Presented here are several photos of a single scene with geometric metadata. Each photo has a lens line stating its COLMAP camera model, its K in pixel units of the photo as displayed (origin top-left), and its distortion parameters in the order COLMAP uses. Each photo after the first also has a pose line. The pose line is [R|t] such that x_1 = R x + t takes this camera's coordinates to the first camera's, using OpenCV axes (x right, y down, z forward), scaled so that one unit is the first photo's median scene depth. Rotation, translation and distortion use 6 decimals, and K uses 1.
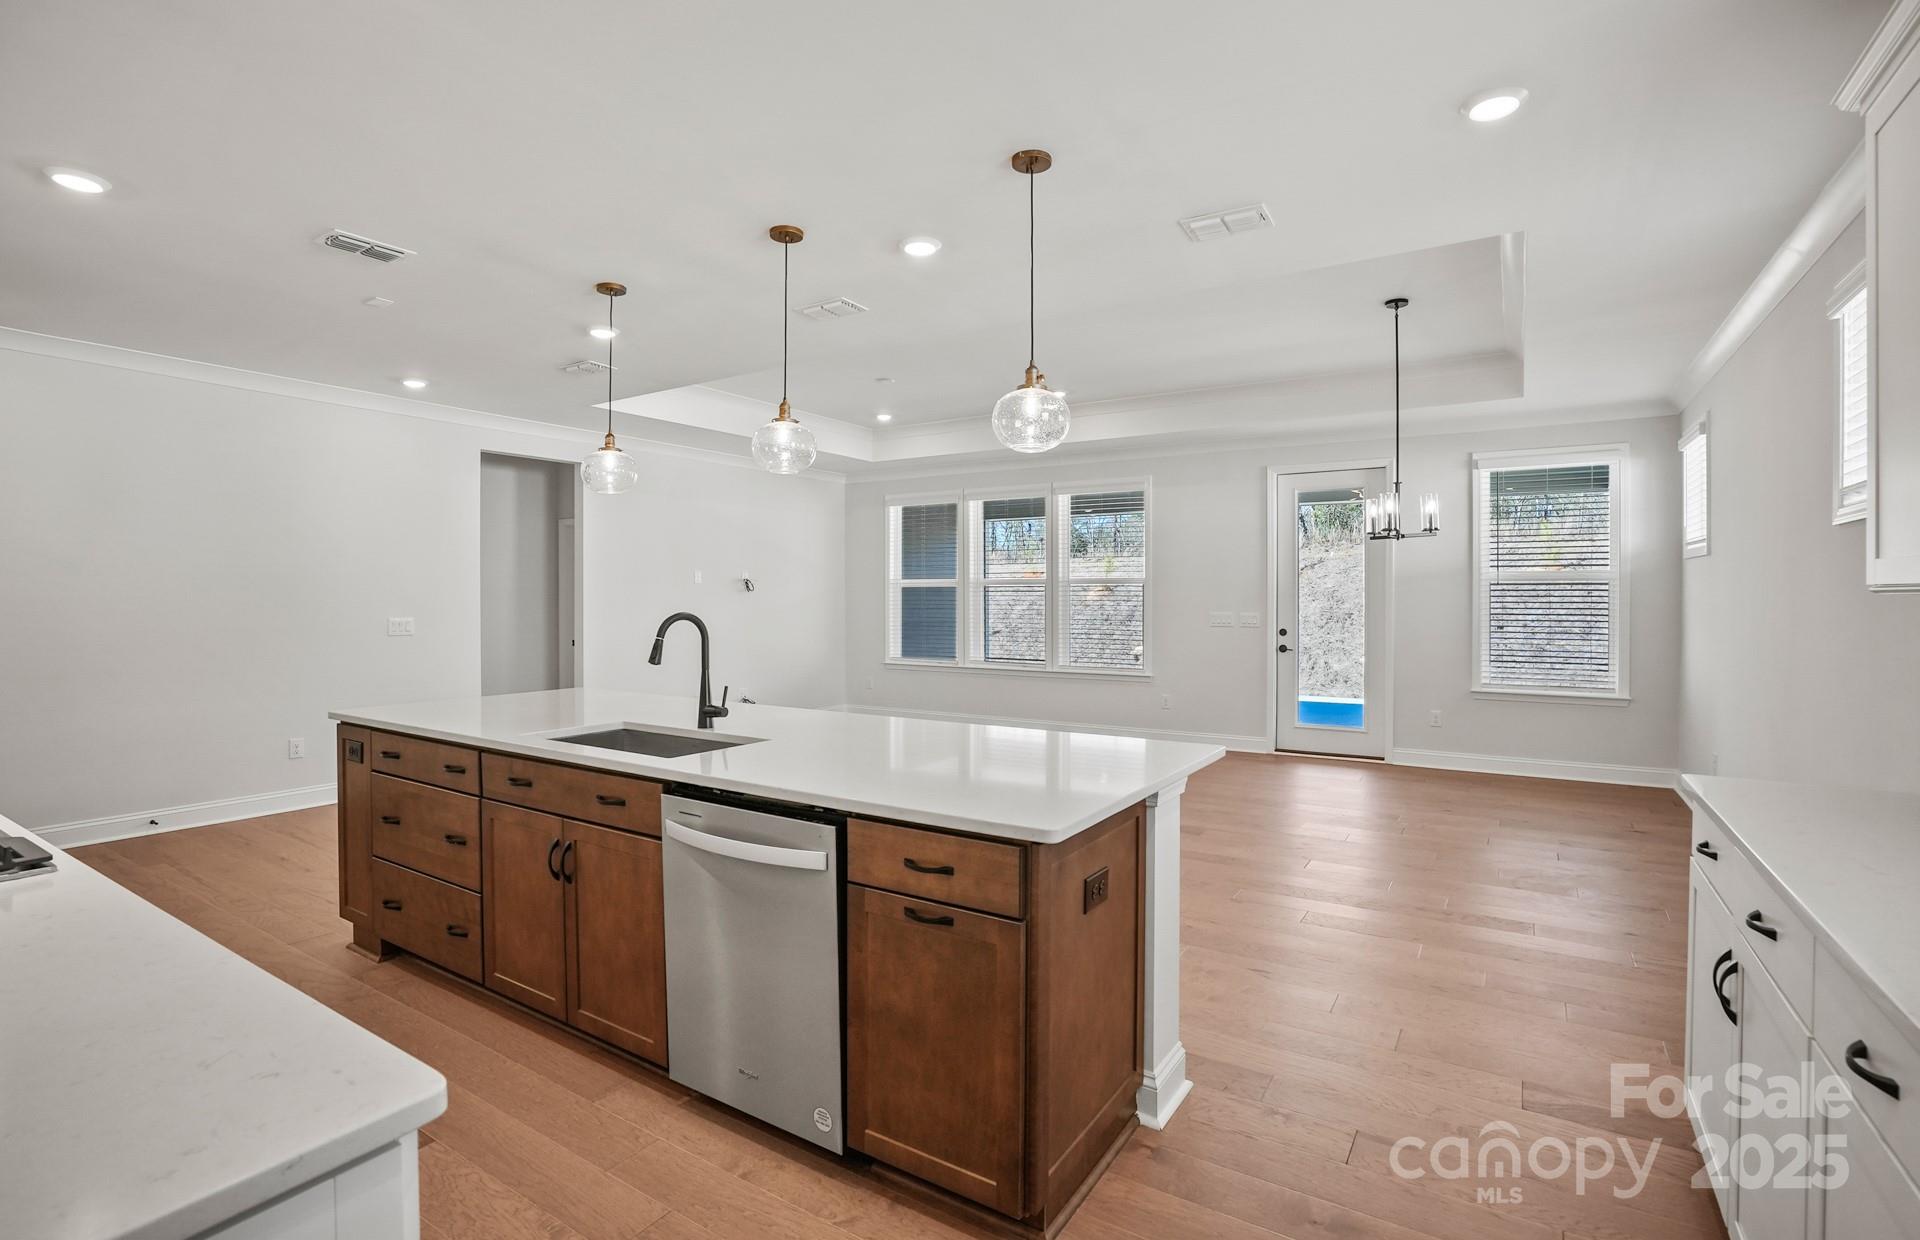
lens RADIAL K [[898.5, 0, 948.9], [0, 898.5, 603.1], [0, 0, 1]] dist [-0.051666, 0.018572]
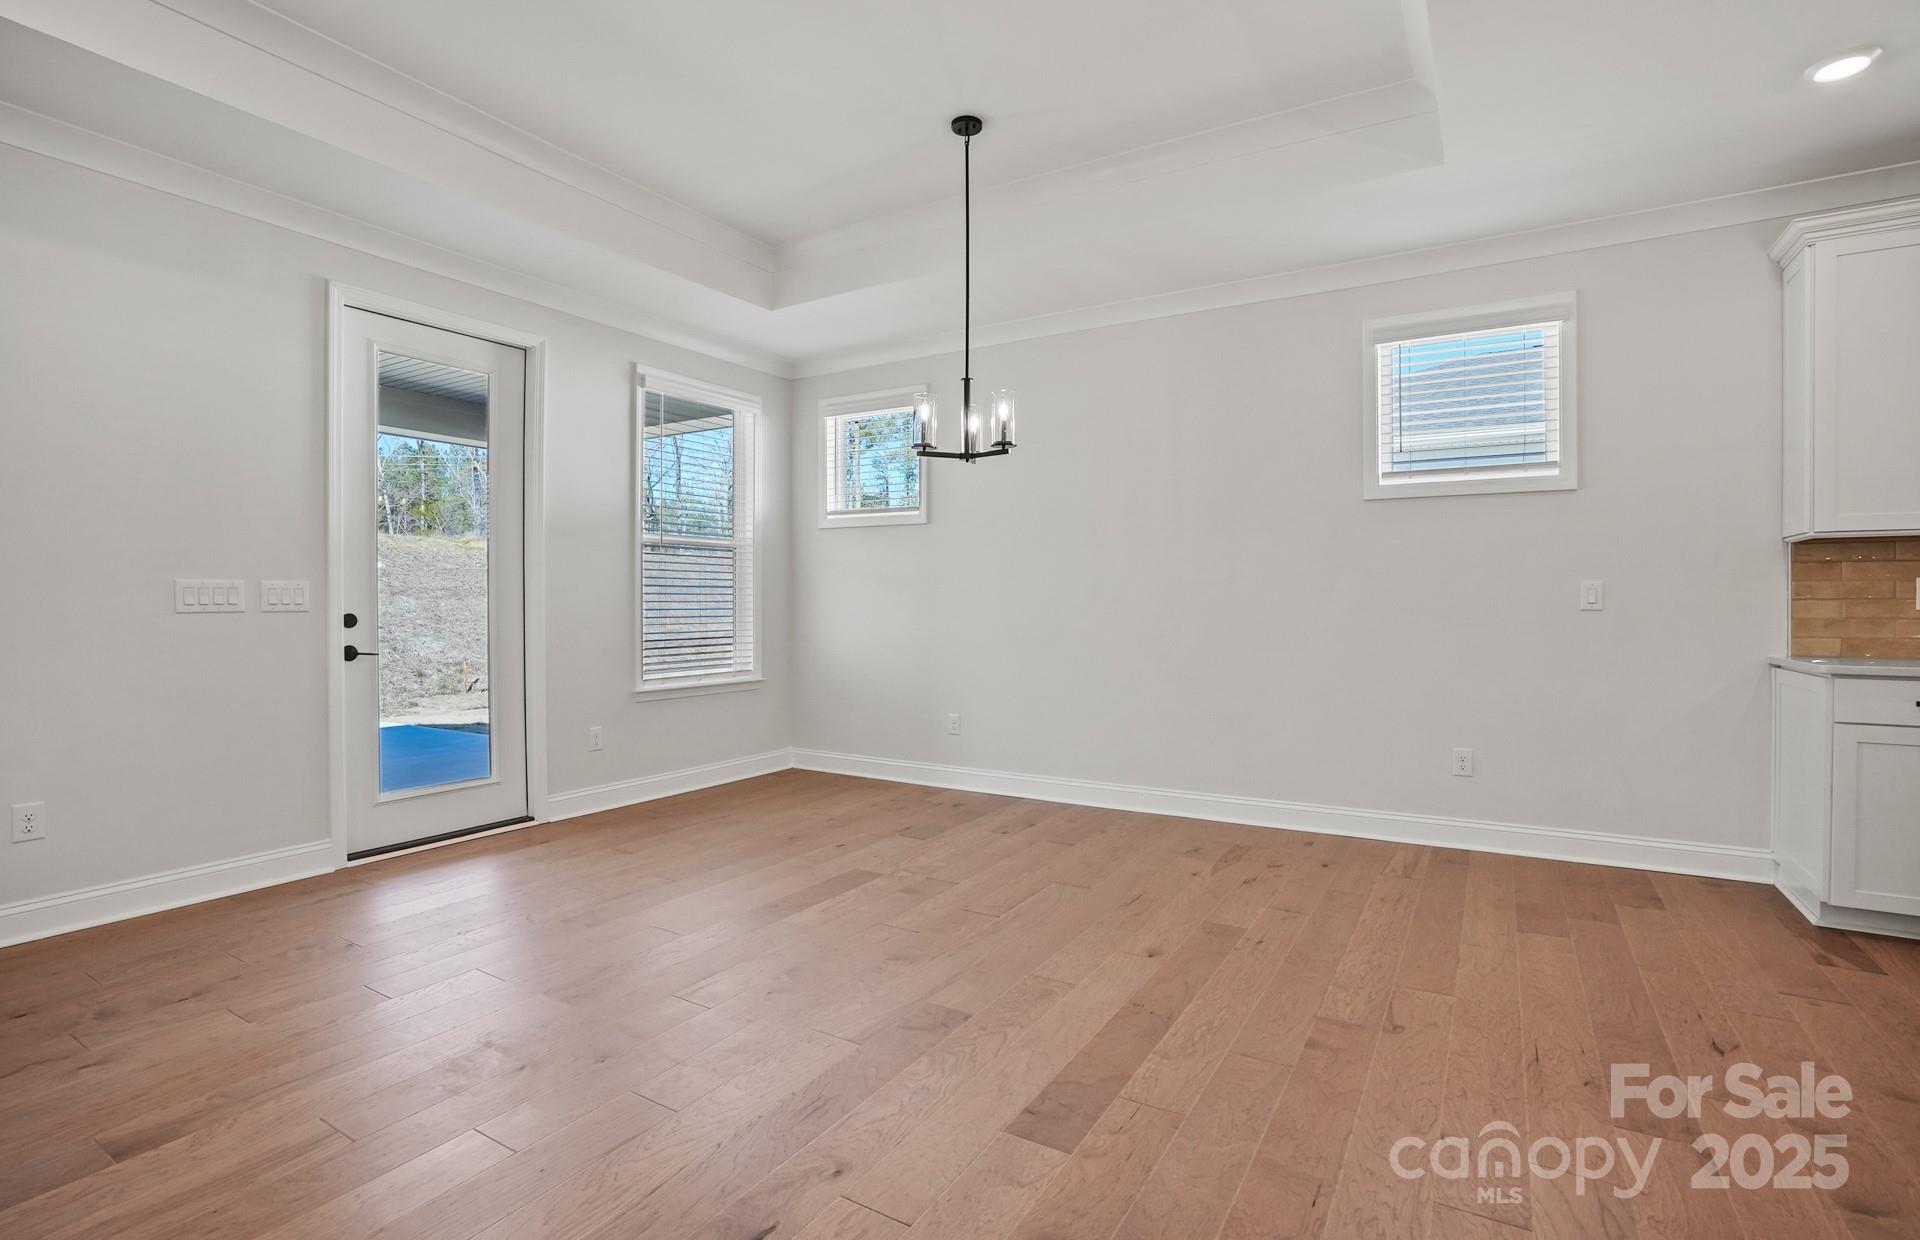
lens RADIAL K [[898.5, 0, 958.4], [0, 898.5, 605.3], [0, 0, 1]] dist [-0.051666, 0.018572]
pose [[-0.022383, -0.003054, 0.999745, -0.125057], [0.009003, 0.999954, 0.003256, 0.025232], [-0.999709, 0.009073, -0.022354, 0.661874]]
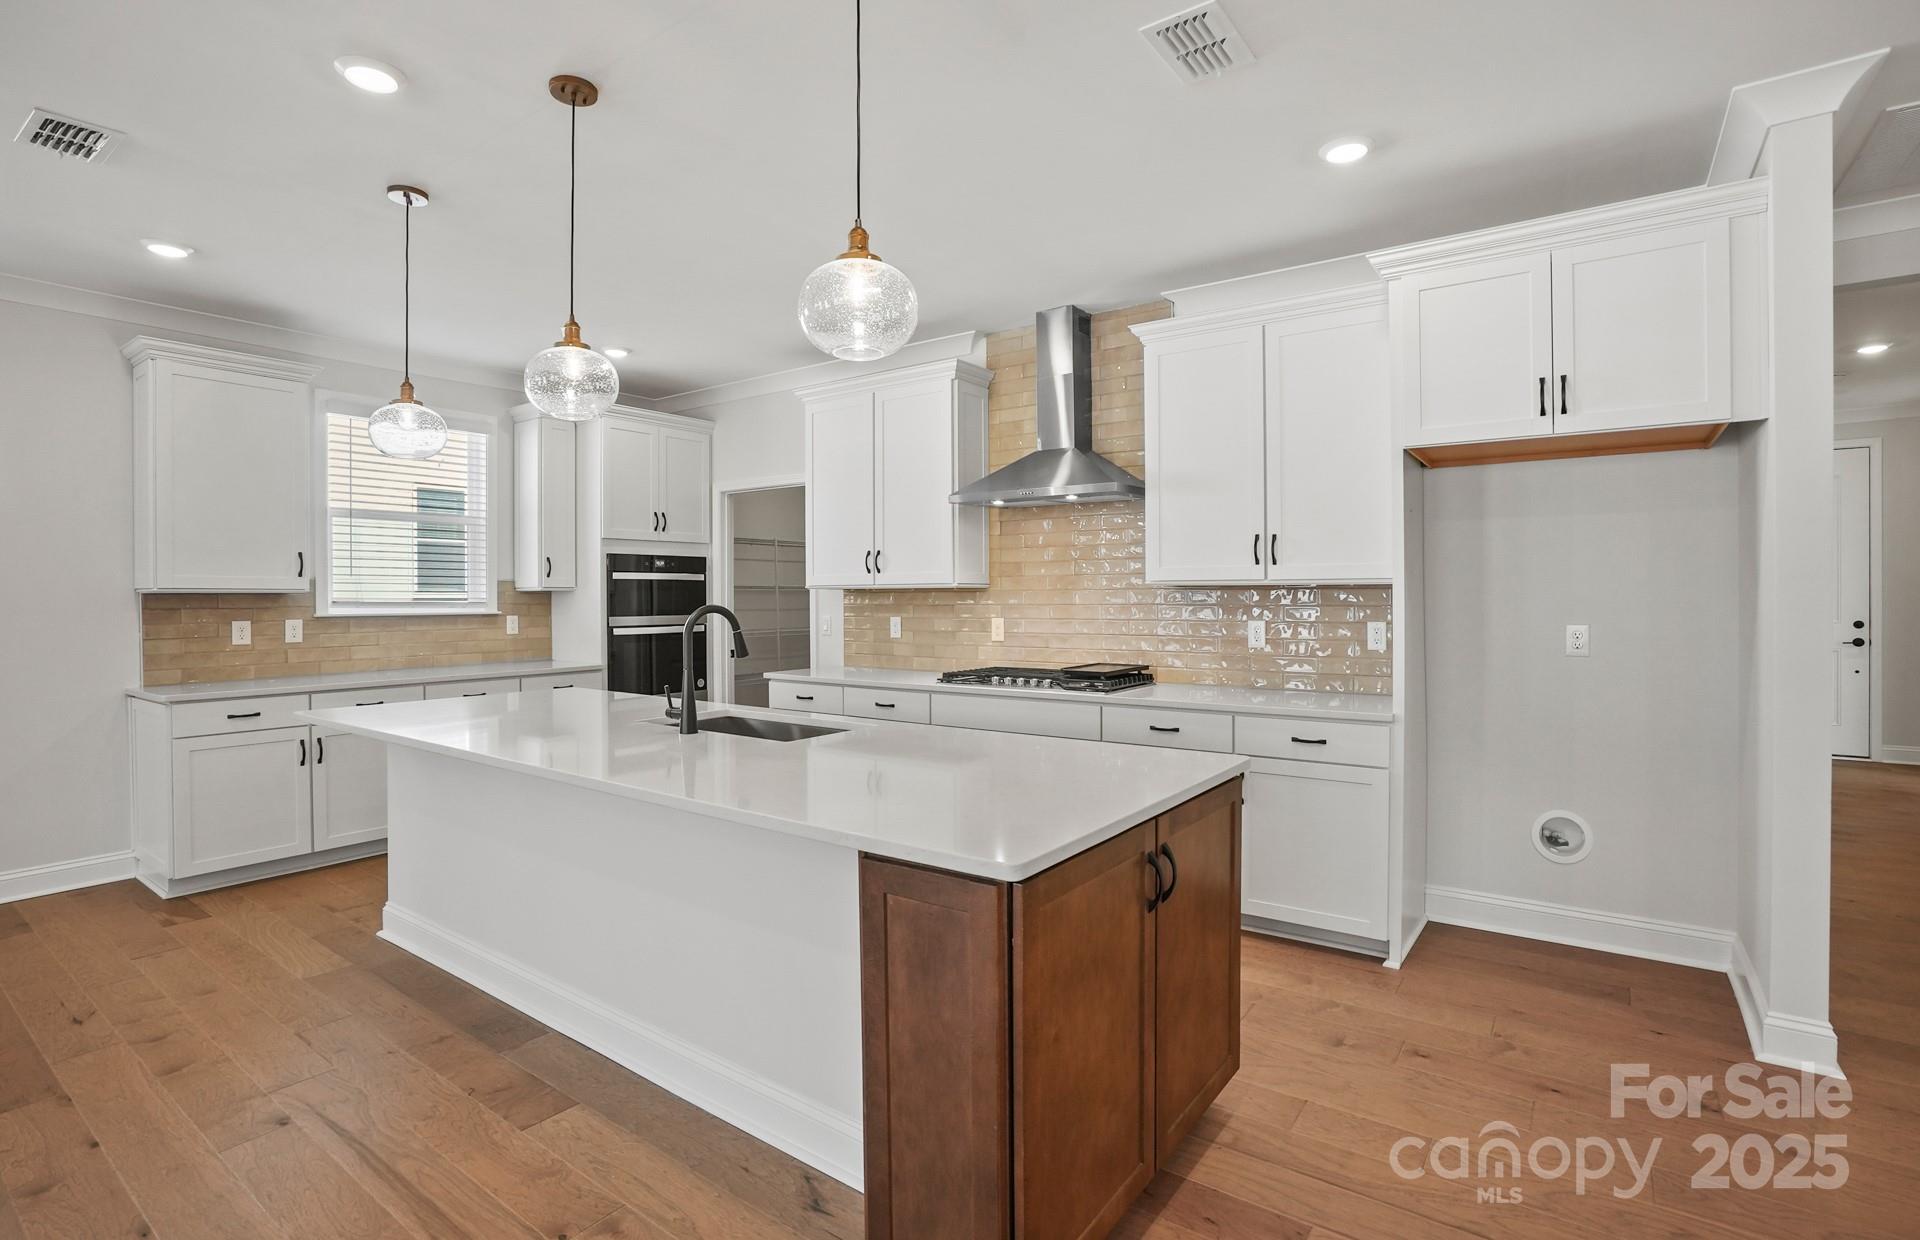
lens RADIAL K [[898.5, 0, 953.1], [0, 898.5, 605.9], [0, 0, 1]] dist [-0.051666, 0.018572]
pose [[-0.998241, 0.004803, 0.059084, -0.225888], [0.006013, 0.999775, 0.020321, -0.001597], [-0.058973, 0.020641, -0.998046, 0.737633]]
